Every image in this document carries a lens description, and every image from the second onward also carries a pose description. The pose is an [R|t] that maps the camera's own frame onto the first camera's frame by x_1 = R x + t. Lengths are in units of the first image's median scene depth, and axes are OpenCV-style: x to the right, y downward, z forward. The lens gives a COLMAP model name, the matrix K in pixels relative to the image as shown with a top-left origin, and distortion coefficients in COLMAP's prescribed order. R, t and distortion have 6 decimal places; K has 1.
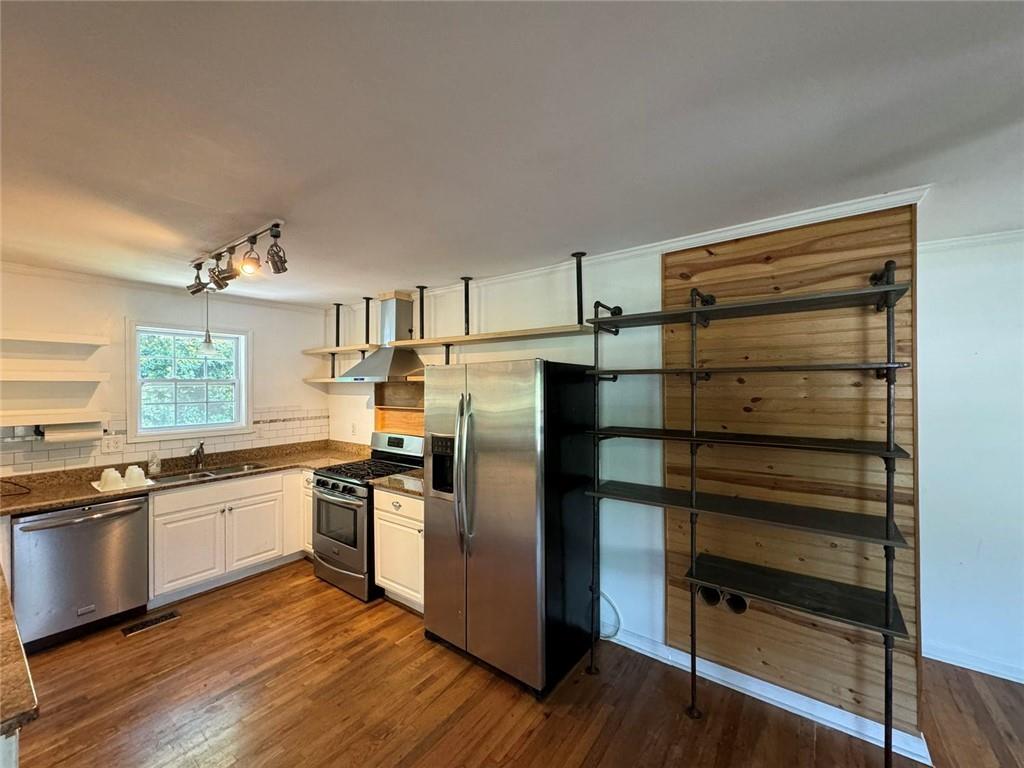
lens RADIAL K [[409.4, 0, 513.8], [0, 409.4, 384.3], [0, 0, 1]] dist [-0.002204, 0.000697]
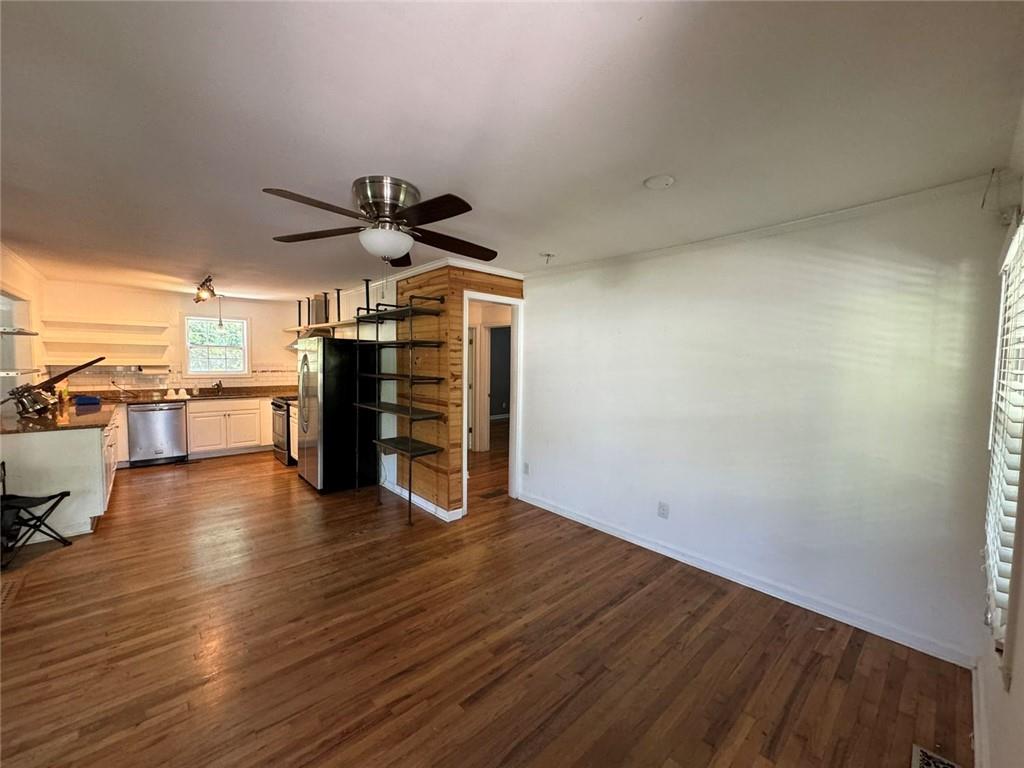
lens RADIAL K [[409.4, 0, 510.1], [0, 409.4, 383.6], [0, 0, 1]] dist [-0.002204, 0.000697]
pose [[0.979421, 0.032635, -0.199174, 1.060885], [-0.020878, 0.997929, 0.060847, 0.022141], [0.200747, -0.055436, 0.978073, -0.642355]]
